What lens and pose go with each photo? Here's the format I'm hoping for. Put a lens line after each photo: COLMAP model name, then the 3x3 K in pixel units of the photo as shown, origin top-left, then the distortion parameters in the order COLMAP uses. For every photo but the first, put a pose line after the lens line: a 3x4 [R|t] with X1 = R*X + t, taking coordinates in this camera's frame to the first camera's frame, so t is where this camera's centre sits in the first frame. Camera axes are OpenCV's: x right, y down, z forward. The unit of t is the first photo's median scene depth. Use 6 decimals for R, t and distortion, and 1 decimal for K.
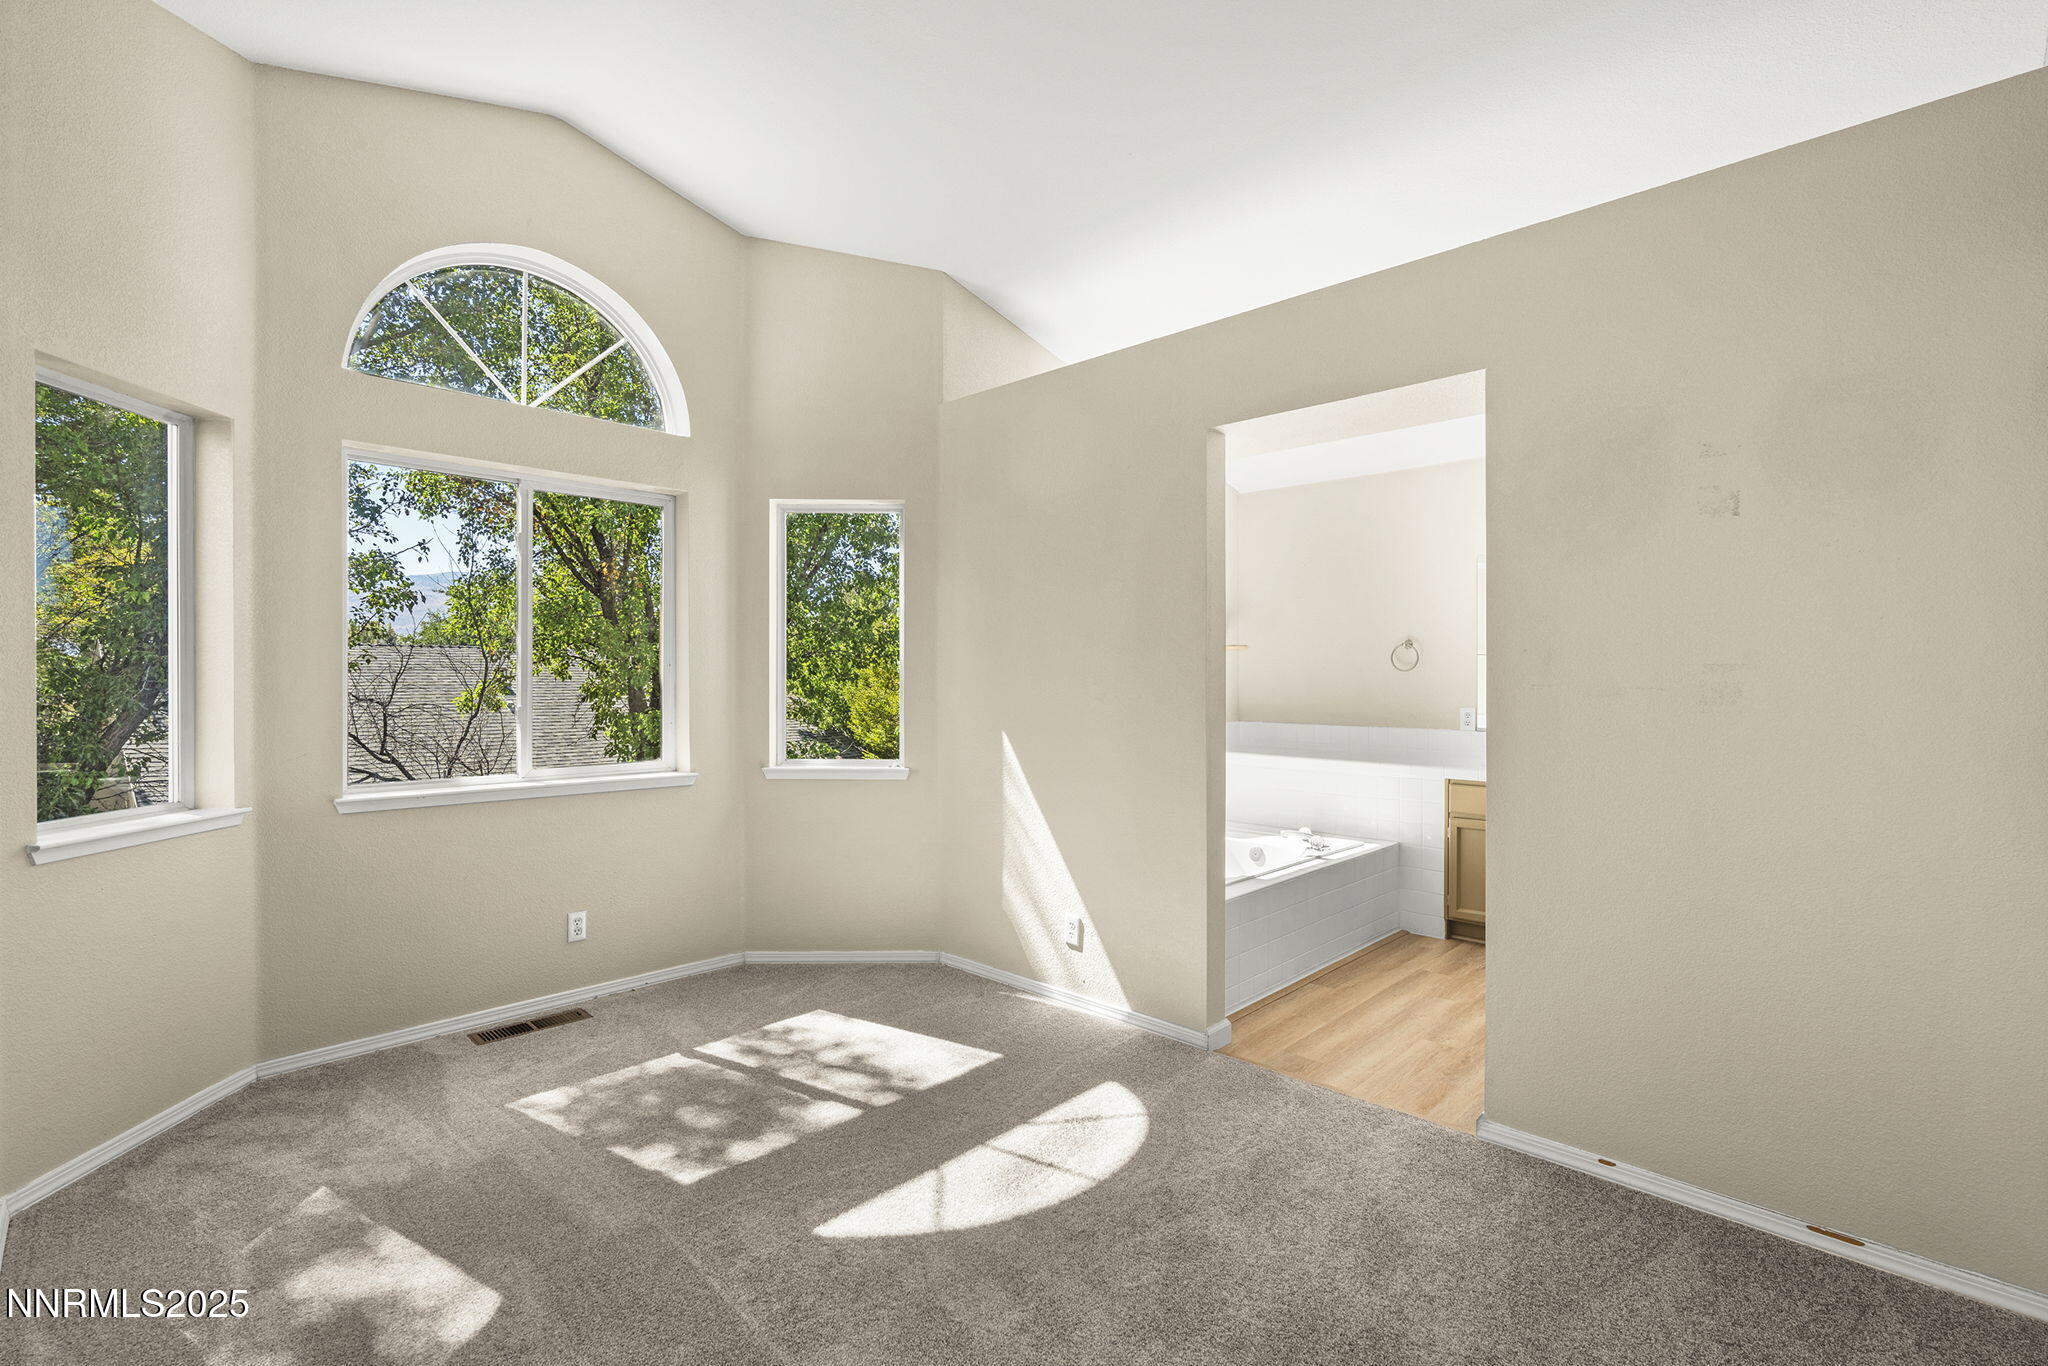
lens RADIAL K [[924.7, 0, 1027.8], [0, 924.7, 685.0], [0, 0, 1]] dist [-0.008511, 0.000814]
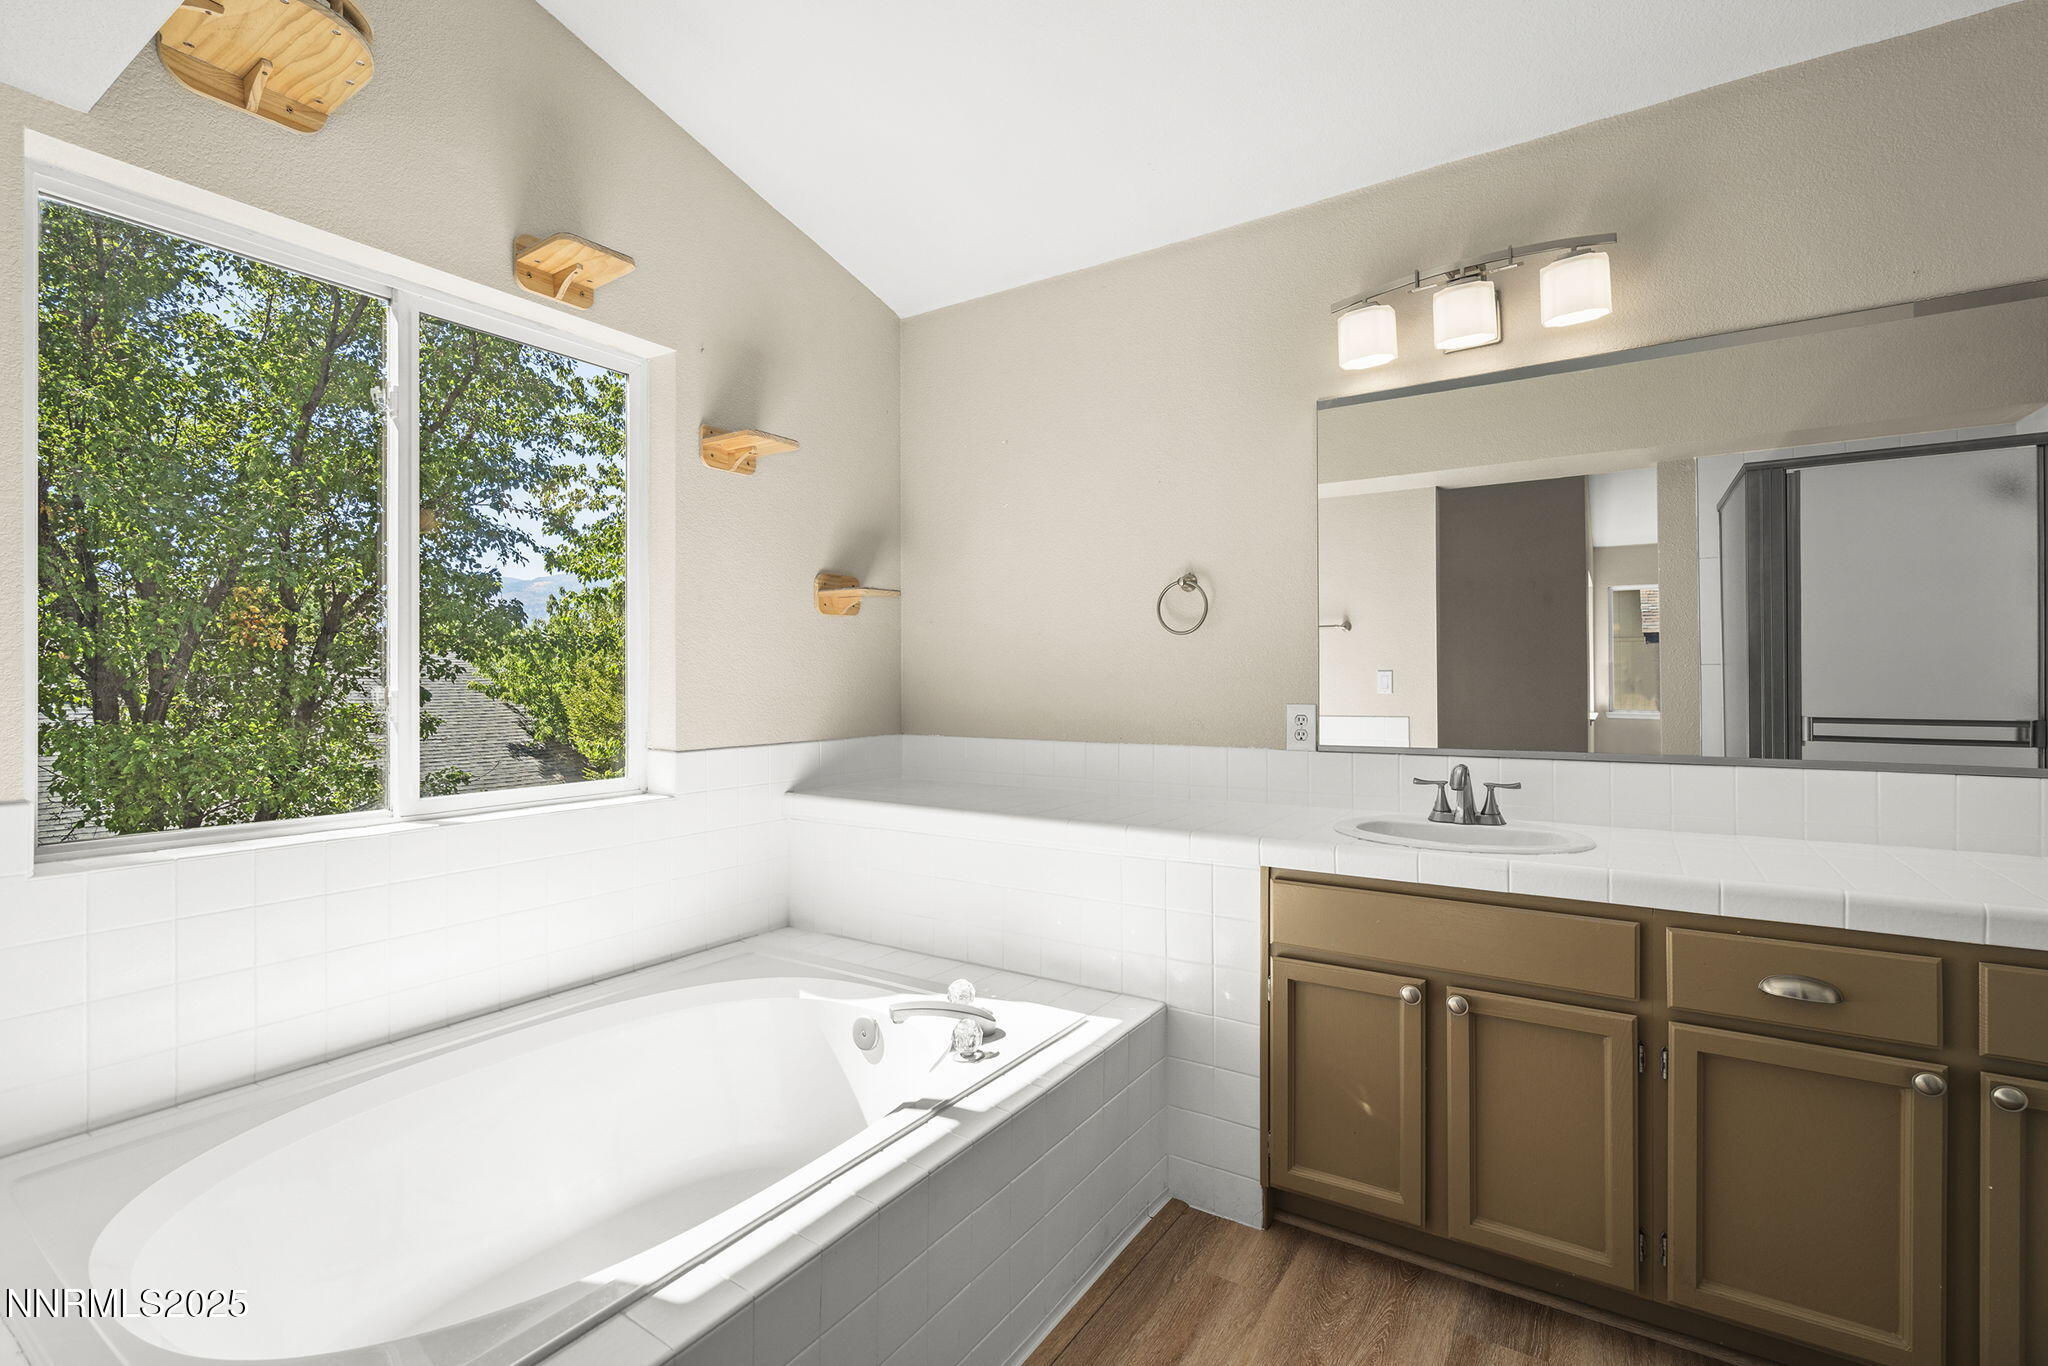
lens RADIAL K [[924.7, 0, 1037.7], [0, 924.7, 678.5], [0, 0, 1]] dist [-0.008511, 0.000814]
pose [[0.980850, -0.003692, 0.194728, 0.292075], [0.005884, 0.999926, -0.010678, 0.017996], [-0.194675, 0.011620, 0.980799, 0.654613]]
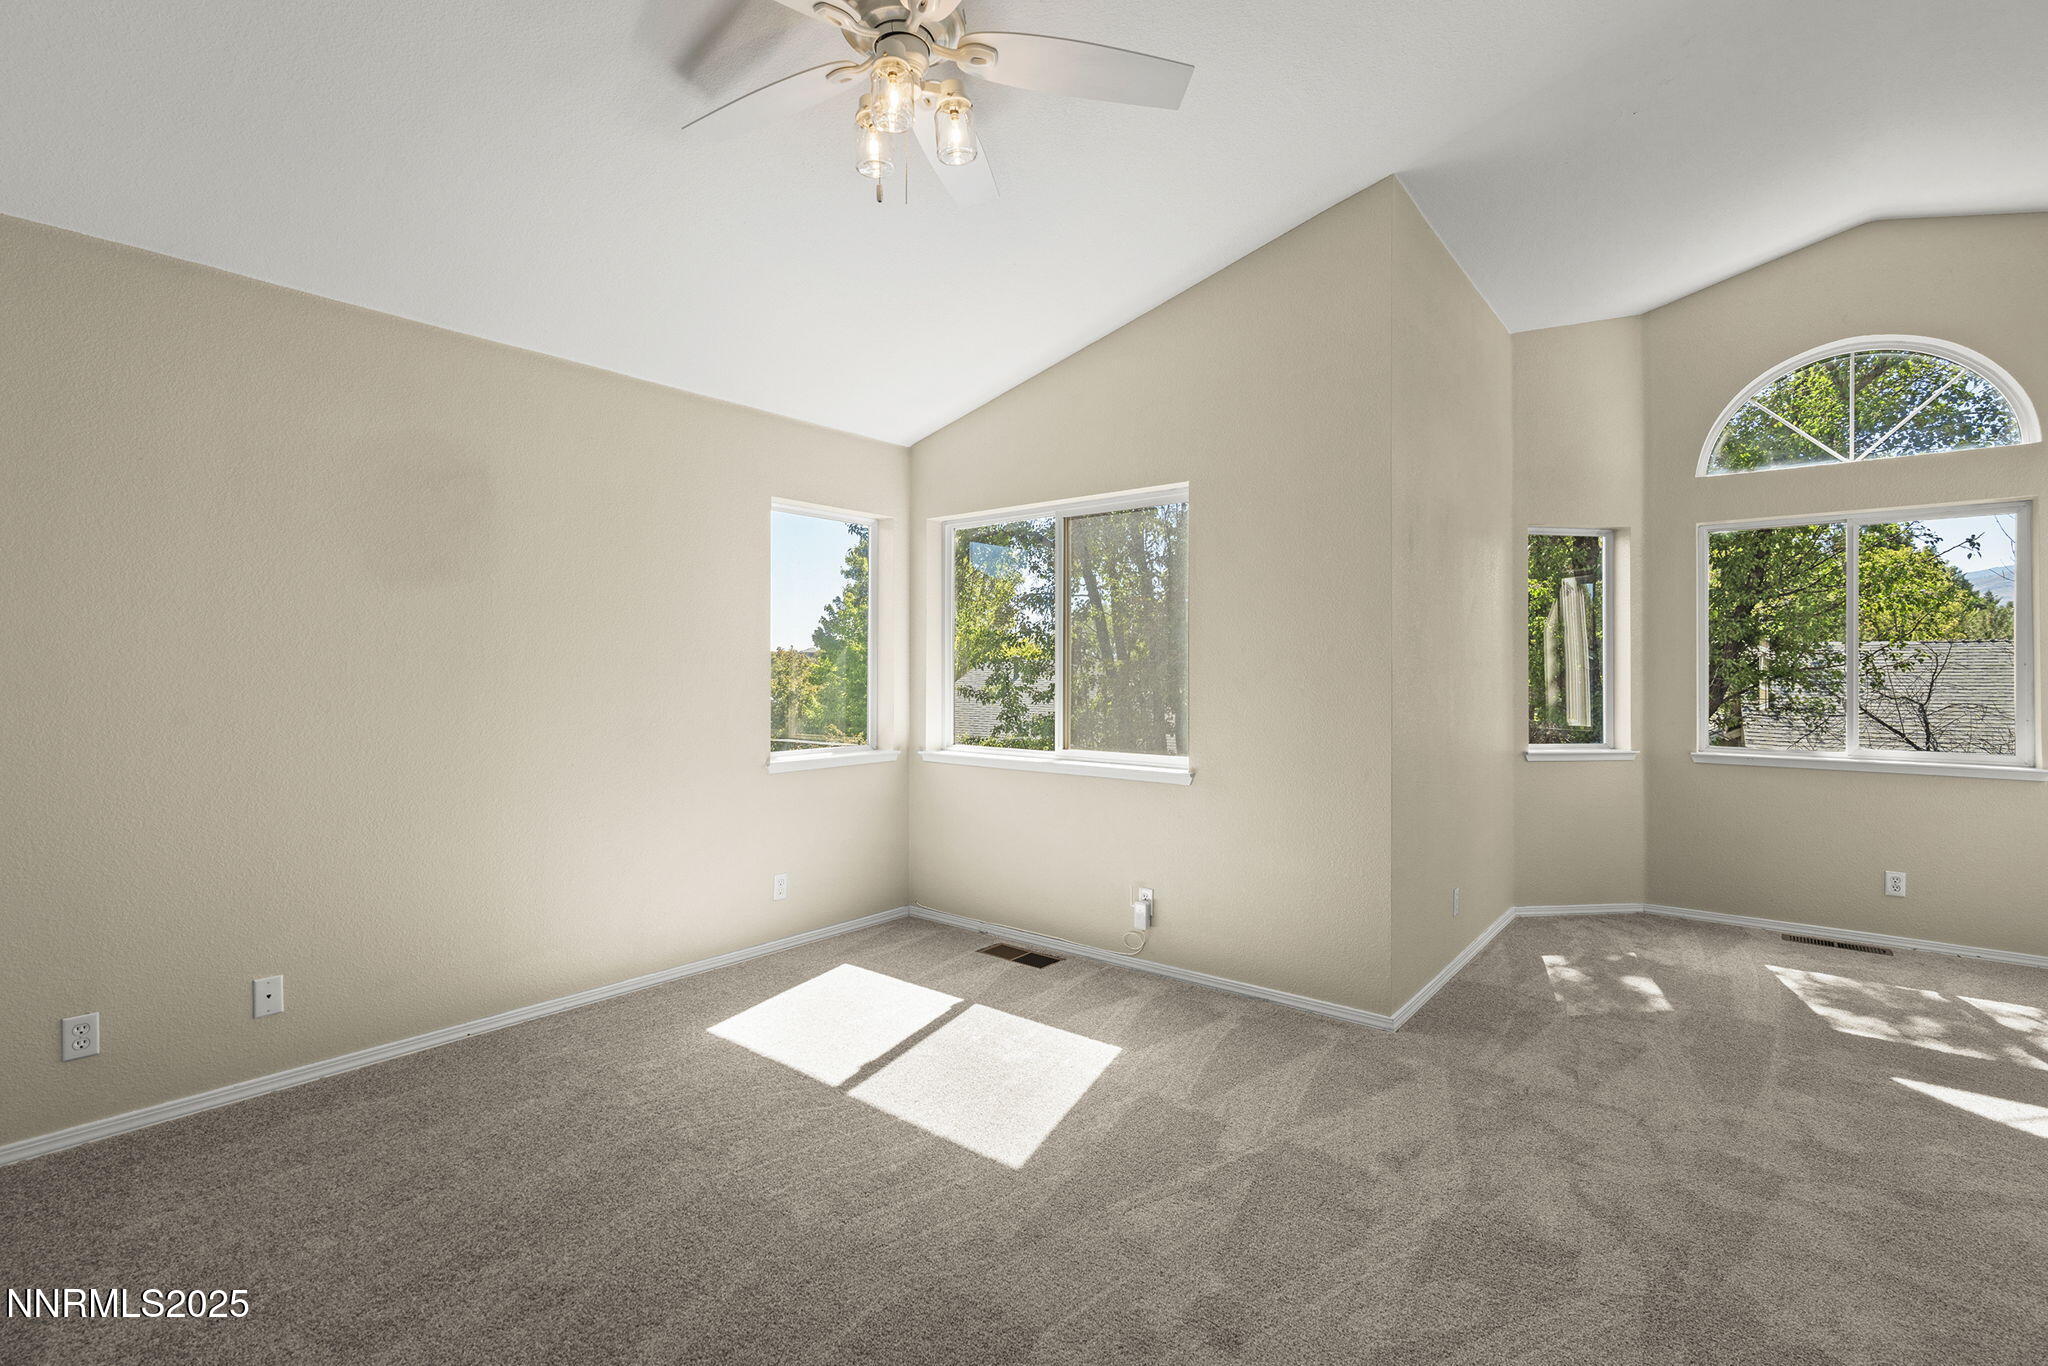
lens RADIAL K [[924.7, 0, 1021.3], [0, 924.7, 676.5], [0, 0, 1]] dist [-0.008511, 0.000814]
pose [[0.090140, 0.002428, -0.995926, 0.527291], [-0.011668, 0.999931, 0.001382, 0.004219], [0.995861, 0.011496, 0.090162, -0.212162]]
